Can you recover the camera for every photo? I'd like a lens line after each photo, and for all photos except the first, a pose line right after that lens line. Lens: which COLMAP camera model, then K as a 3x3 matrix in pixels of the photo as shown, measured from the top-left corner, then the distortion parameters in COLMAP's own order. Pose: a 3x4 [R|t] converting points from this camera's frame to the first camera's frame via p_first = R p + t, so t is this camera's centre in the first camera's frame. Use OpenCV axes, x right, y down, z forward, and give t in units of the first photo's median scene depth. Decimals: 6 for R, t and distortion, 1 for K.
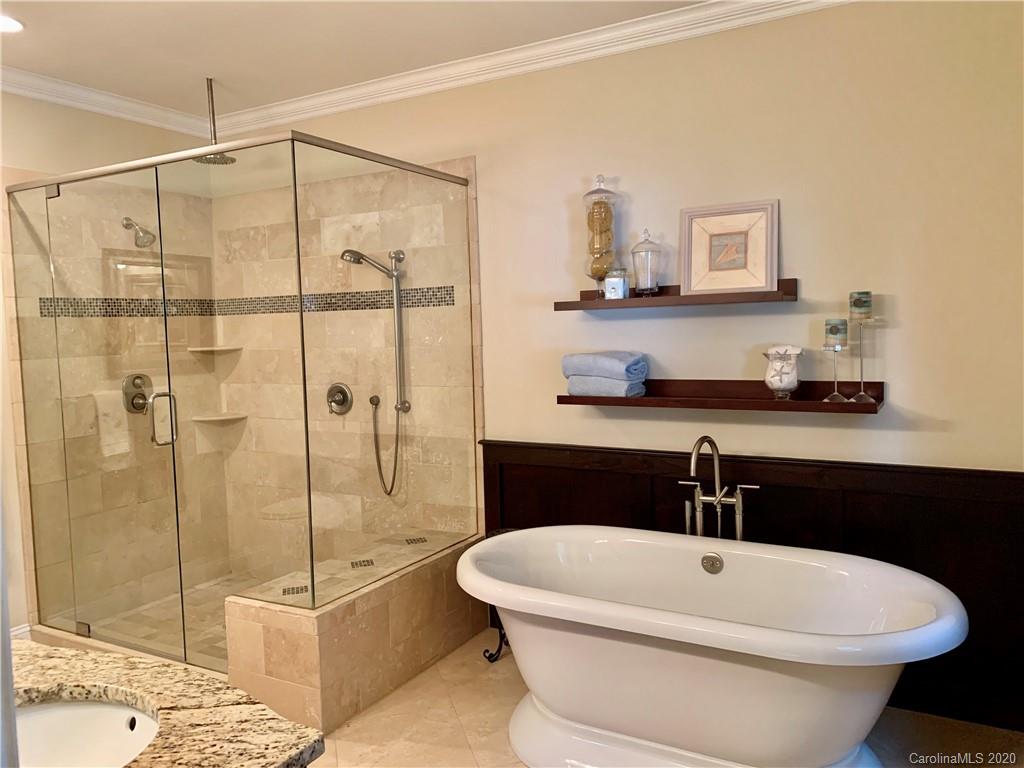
lens RADIAL K [[790.1, 0, 514.2], [0, 790.1, 381.4], [0, 0, 1]] dist [0.055455, -0.052479]
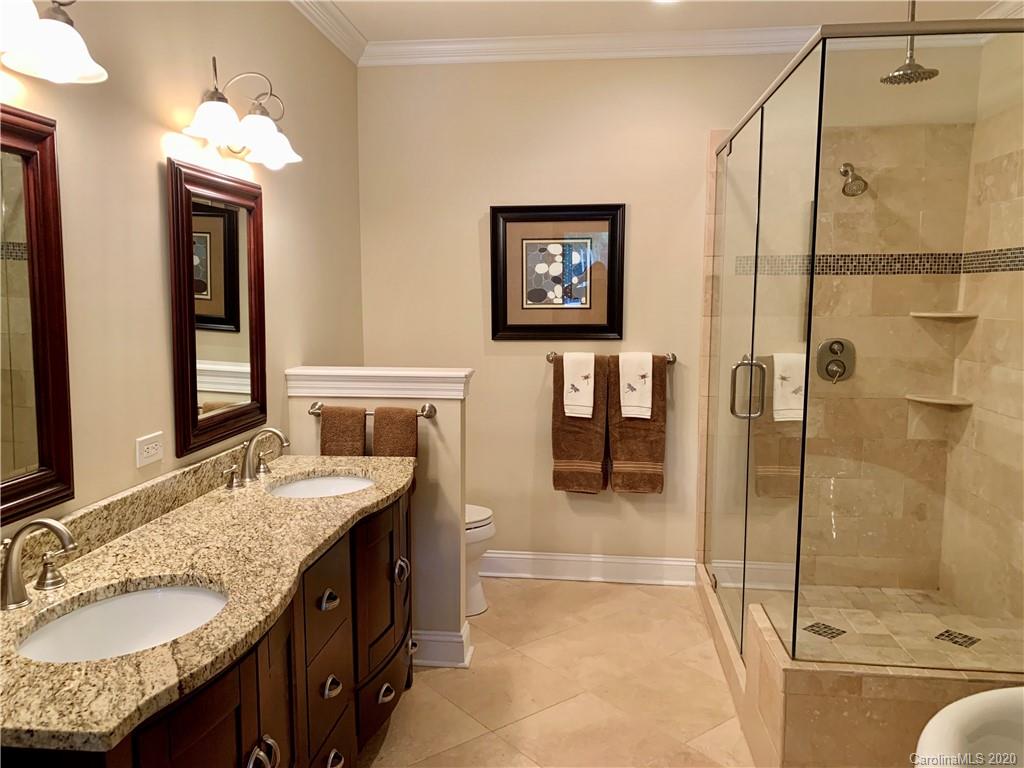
lens RADIAL K [[790.1, 0, 503.7], [0, 790.1, 386.9], [0, 0, 1]] dist [0.055455, -0.052479]
pose [[0.392909, 0.139634, -0.908914, 0.217960], [-0.077225, 0.989923, 0.118696, -0.033845], [0.916329, 0.023555, 0.399732, 0.298194]]
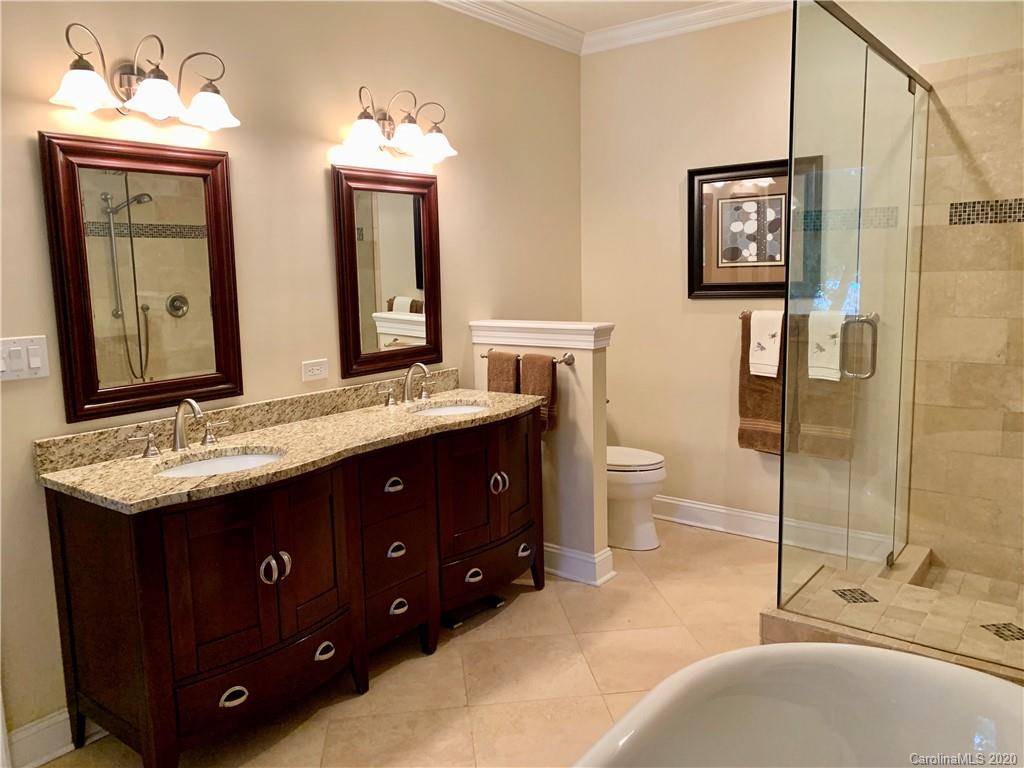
lens RADIAL K [[790.1, 0, 494.9], [0, 790.1, 379.7], [0, 0, 1]] dist [0.055455, -0.052479]
pose [[-0.147608, 0.177547, -0.972979, 0.368035], [-0.040471, 0.981847, 0.185305, -0.050925], [0.988218, 0.066730, -0.137743, 0.575829]]
